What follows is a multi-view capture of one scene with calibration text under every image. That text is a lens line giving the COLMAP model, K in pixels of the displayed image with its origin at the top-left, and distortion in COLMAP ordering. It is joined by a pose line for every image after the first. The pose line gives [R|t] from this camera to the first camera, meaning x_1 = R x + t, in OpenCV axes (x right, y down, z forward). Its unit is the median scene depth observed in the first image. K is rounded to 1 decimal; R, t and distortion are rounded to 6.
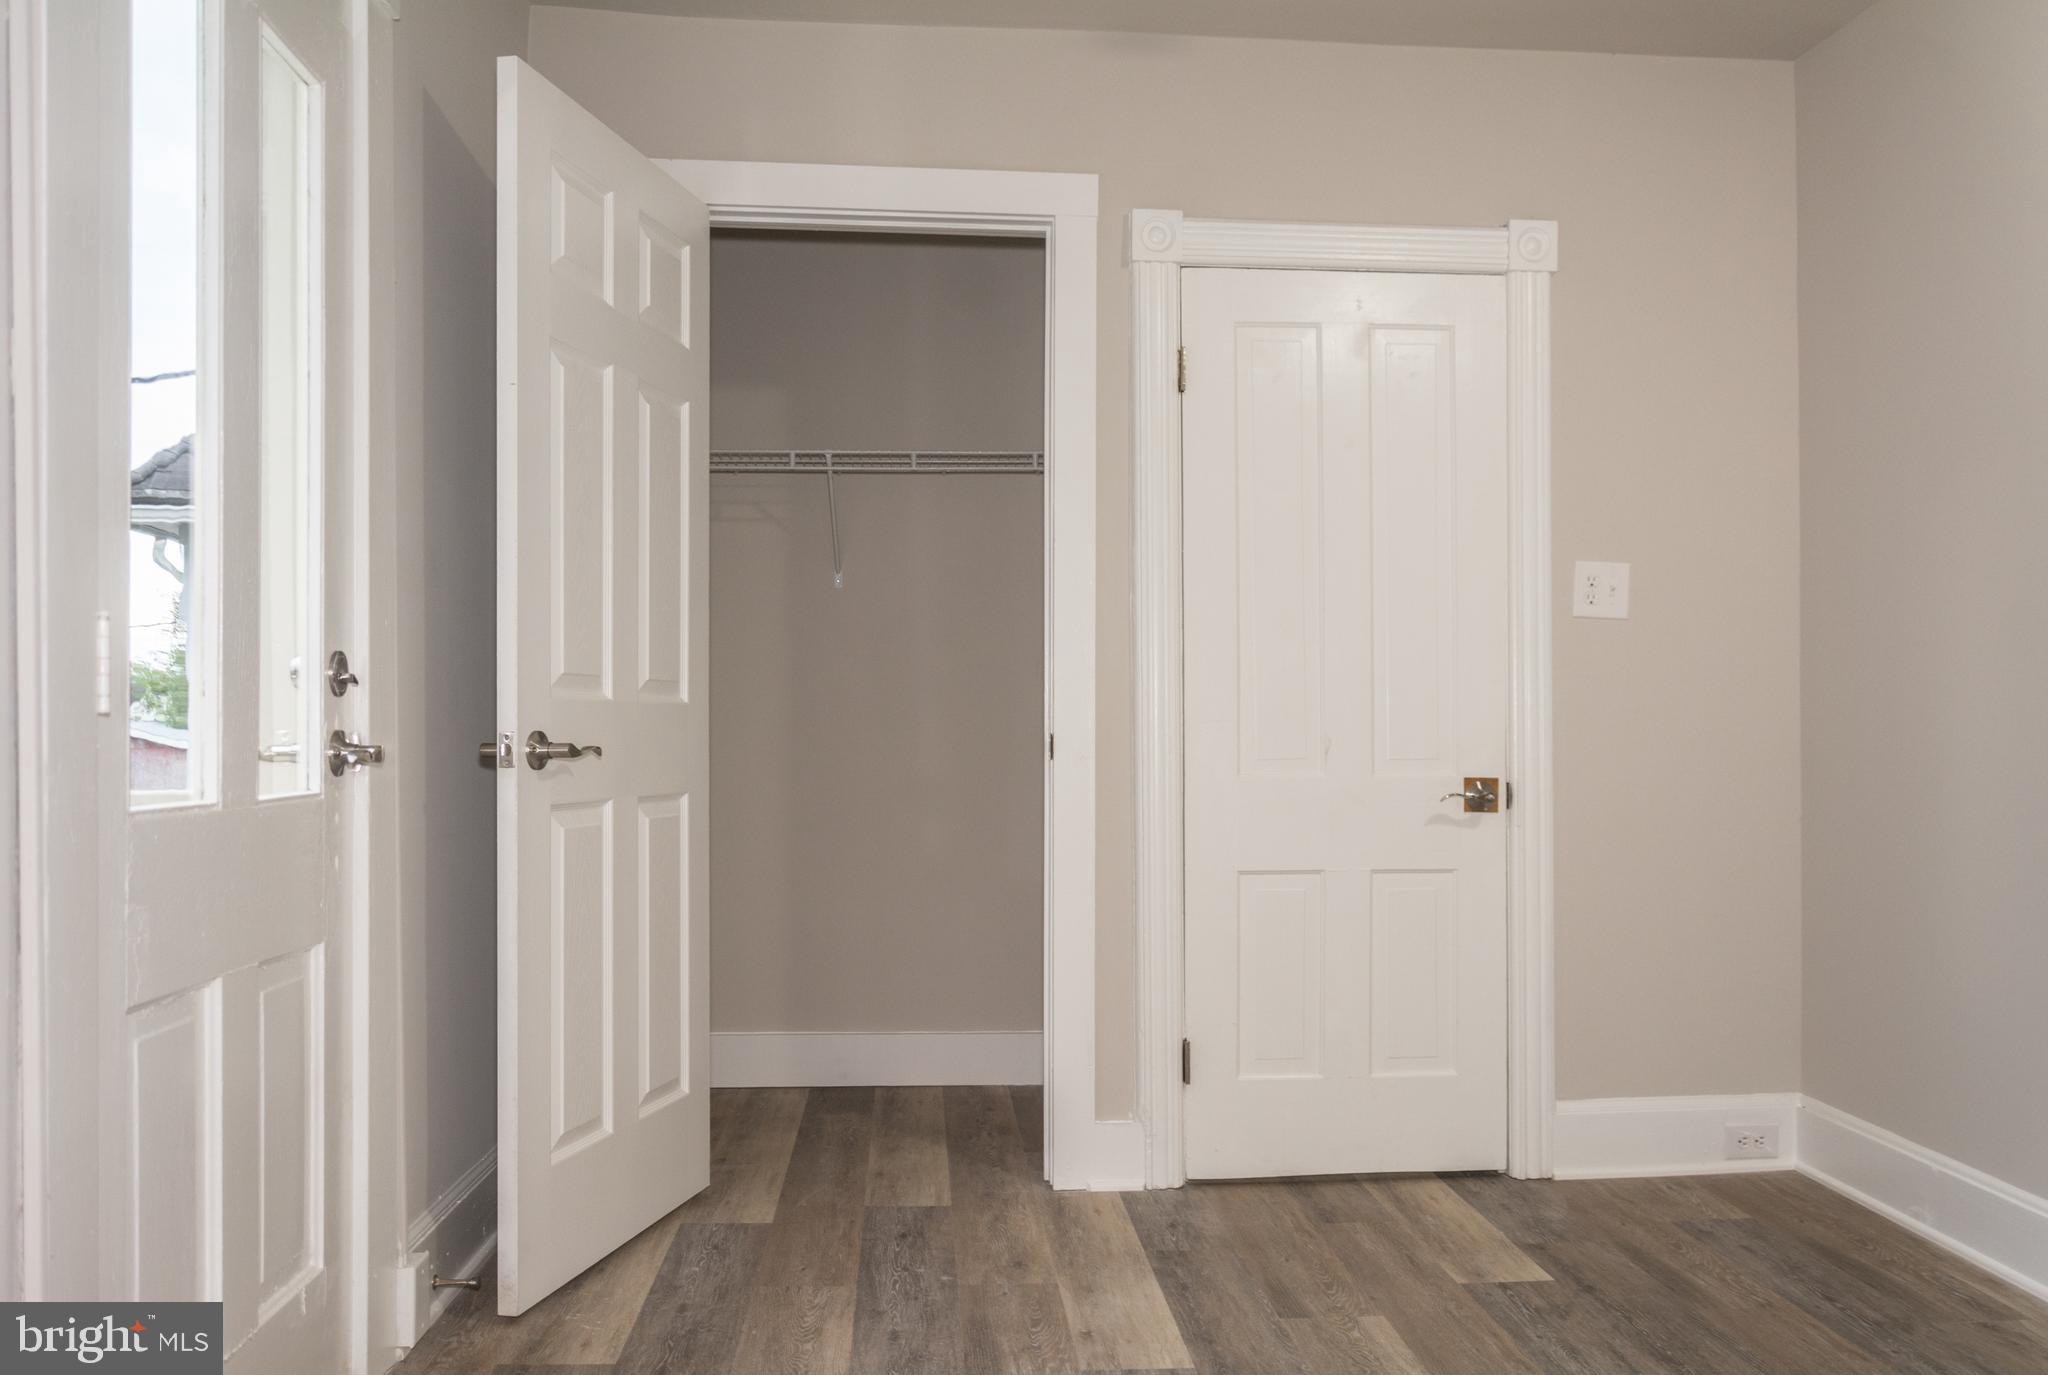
lens RADIAL K [[1622.9, 0, 1031.1], [0, 1622.9, 730.2], [0, 0, 1]] dist [-0.005828, -0.002230]
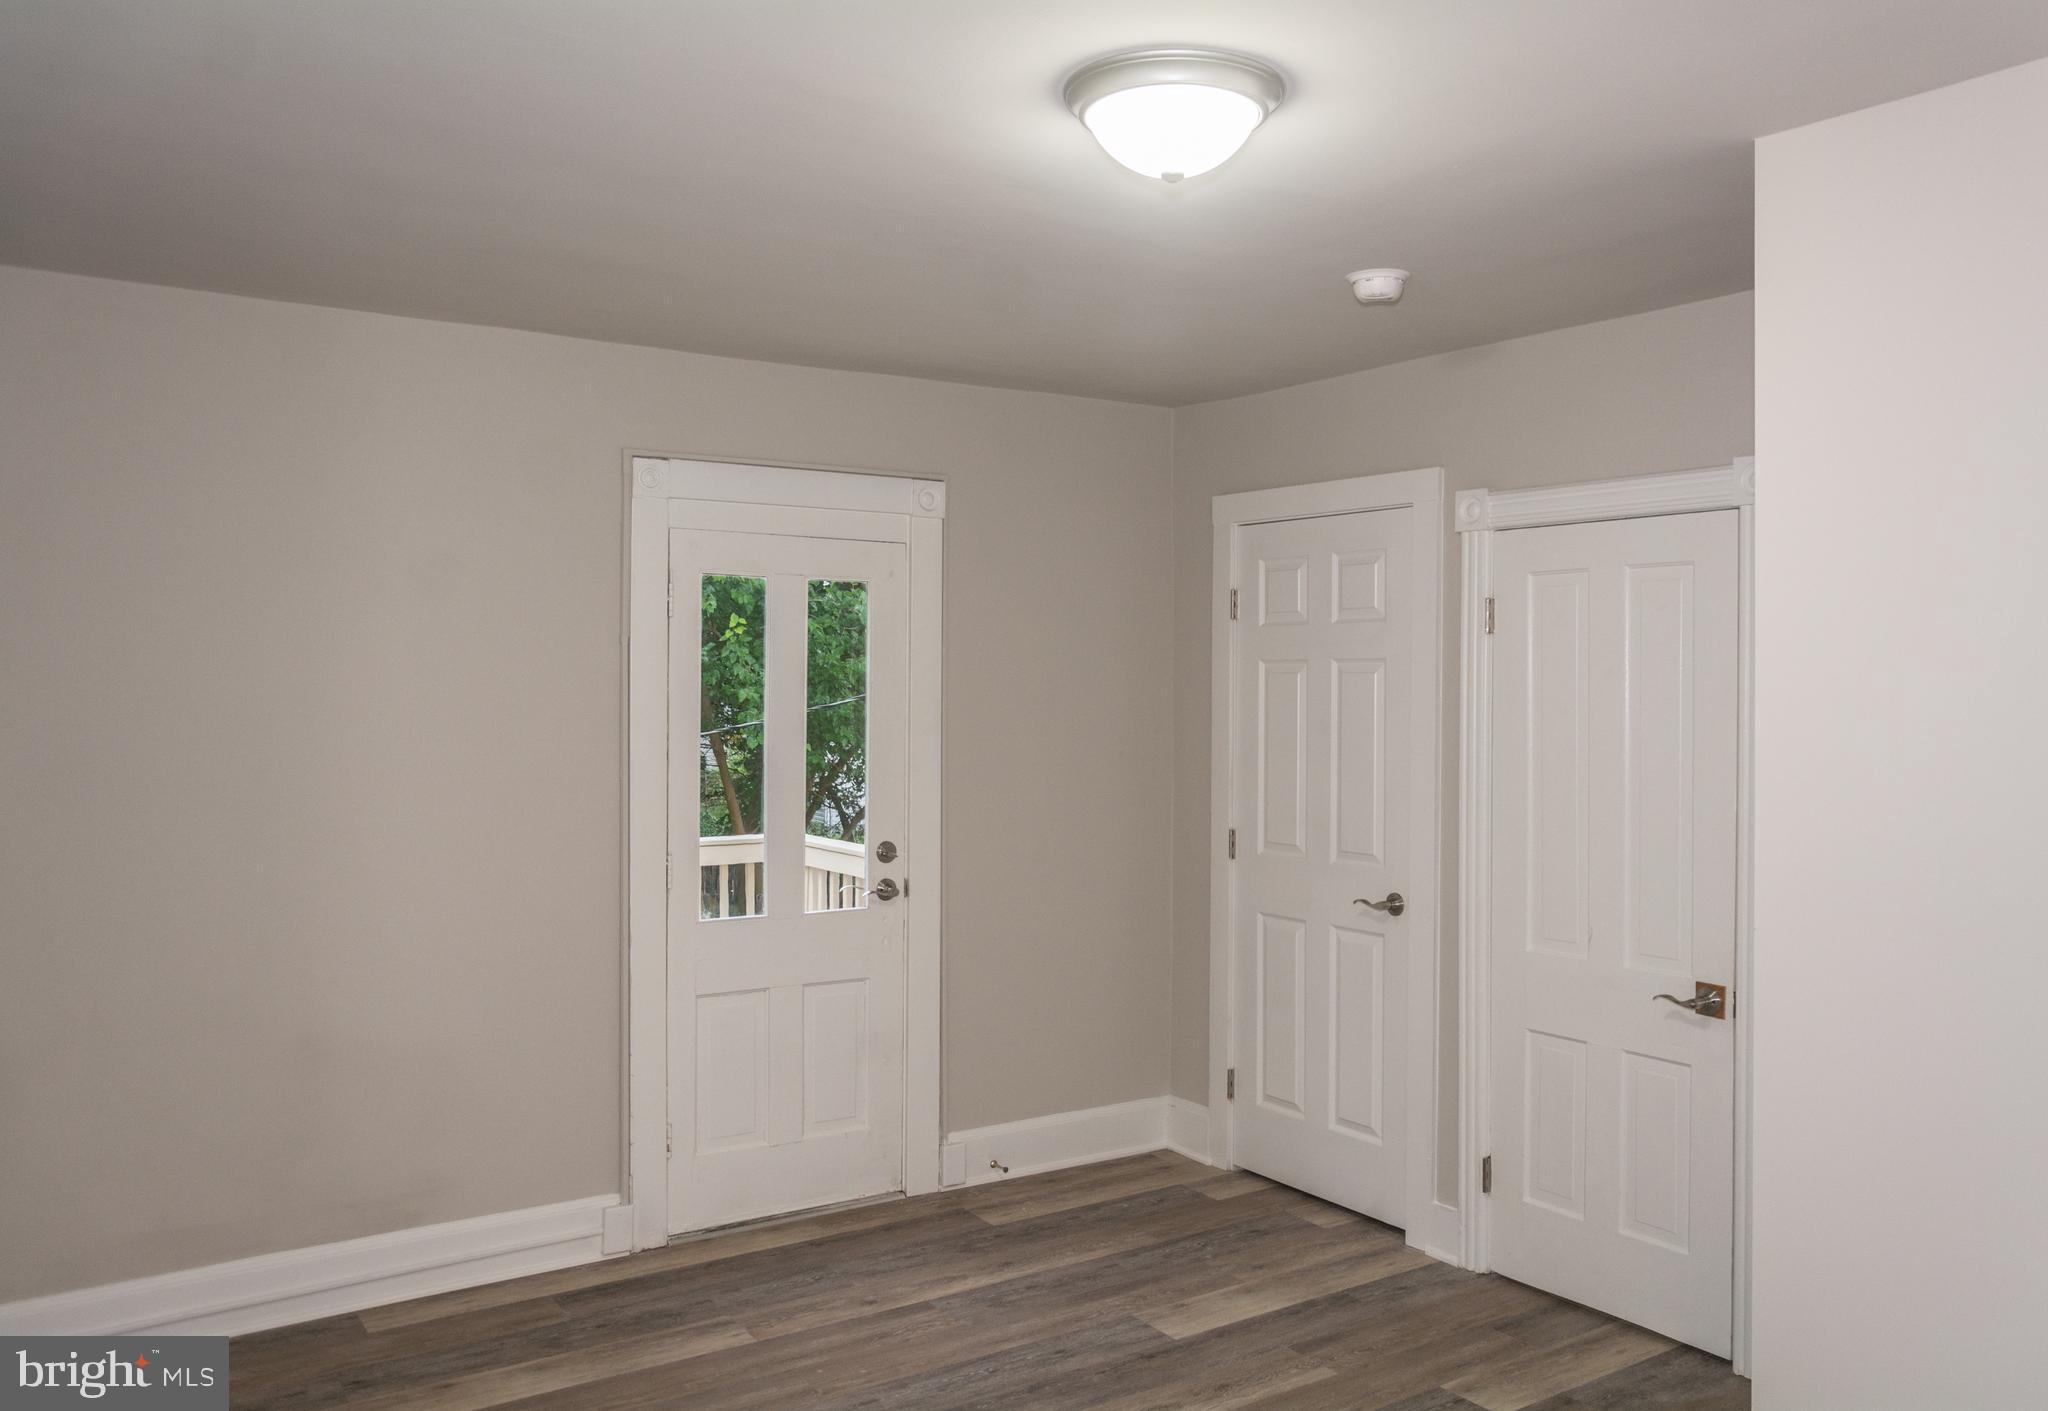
lens RADIAL K [[1583.2, 0, 1024.0], [0, 1583.2, 705.5], [0, 0, 1]] dist [-0.001747, 0.003108]
pose [[0.488207, 0.008036, -0.872691, 1.108745], [-0.005660, 0.999966, 0.006042, -0.181078], [0.872710, 0.001990, 0.488235, 0.113393]]
